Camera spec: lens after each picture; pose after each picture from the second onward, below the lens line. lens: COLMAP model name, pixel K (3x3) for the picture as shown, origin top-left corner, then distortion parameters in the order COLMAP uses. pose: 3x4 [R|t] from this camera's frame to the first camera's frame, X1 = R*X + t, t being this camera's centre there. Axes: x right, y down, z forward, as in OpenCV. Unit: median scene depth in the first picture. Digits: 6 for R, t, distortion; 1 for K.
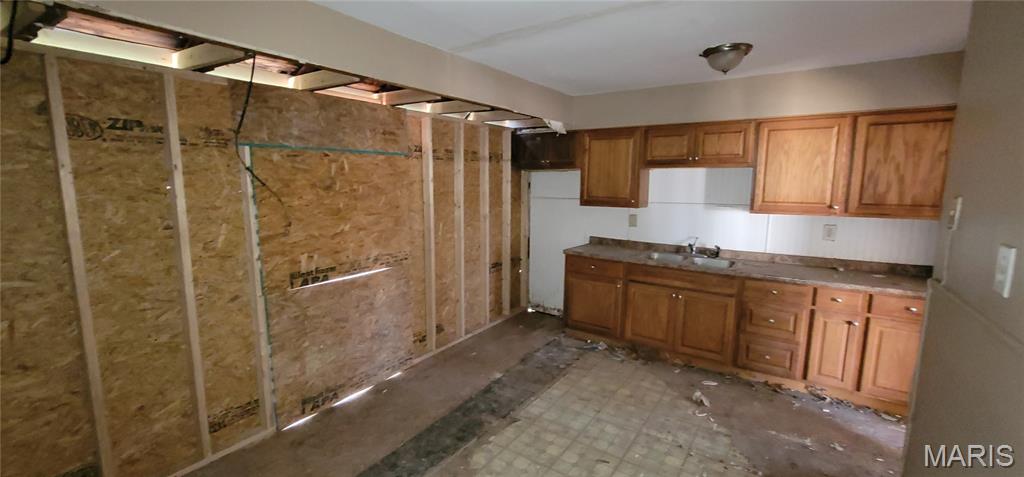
lens RADIAL K [[420.1, 0, 510.1], [0, 420.1, 238.4], [0, 0, 1]] dist [-0.004621, 0.001519]
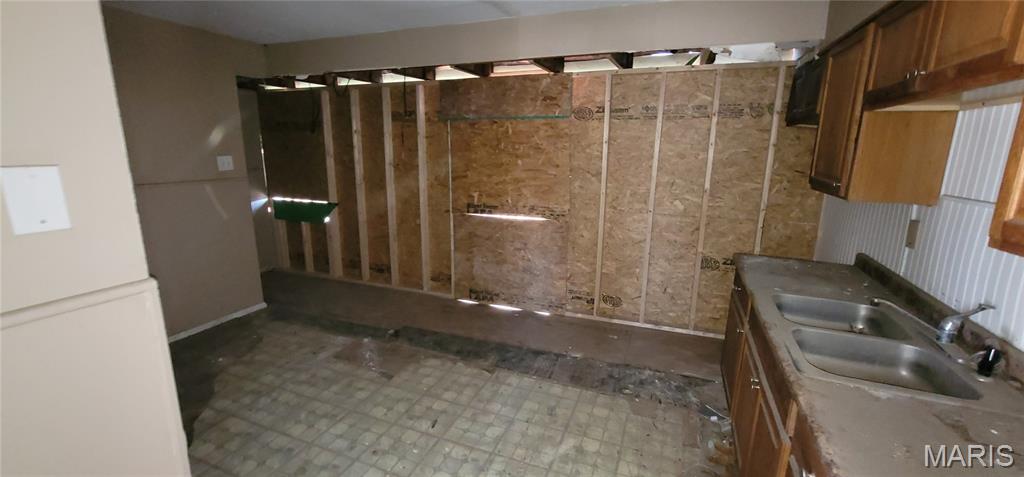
lens RADIAL K [[420.1, 0, 510.2], [0, 420.1, 238.5], [0, 0, 1]] dist [-0.004621, 0.001519]
pose [[0.217566, 0.207153, -0.953810, 0.841971], [-0.146045, 0.973126, 0.178035, -0.072808], [0.965057, 0.100565, 0.241973, 0.672818]]
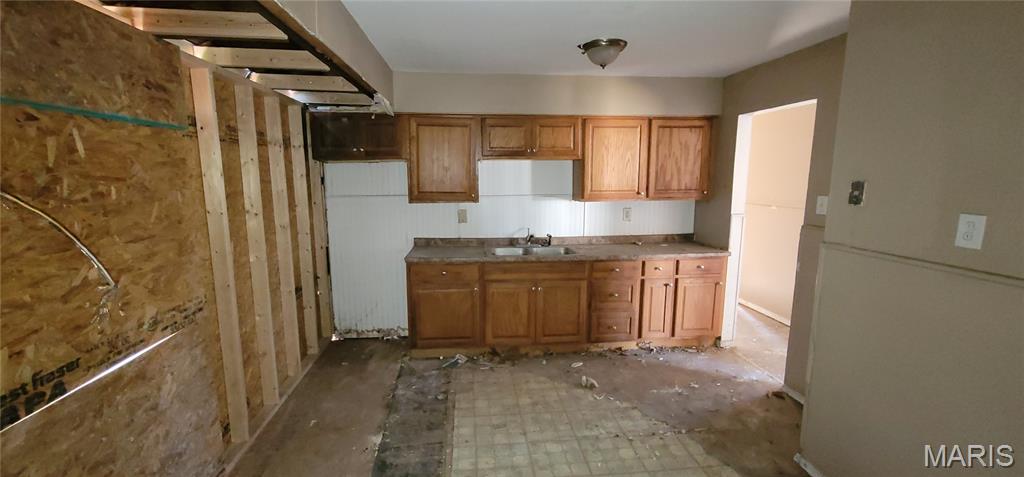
lens RADIAL K [[420.1, 0, 508.0], [0, 420.1, 238.8], [0, 0, 1]] dist [-0.004621, 0.001519]
pose [[0.762417, -0.105598, 0.638412, -0.311679], [0.096062, 0.994133, 0.049715, -0.040417], [-0.639916, 0.023424, 0.768087, 0.306210]]
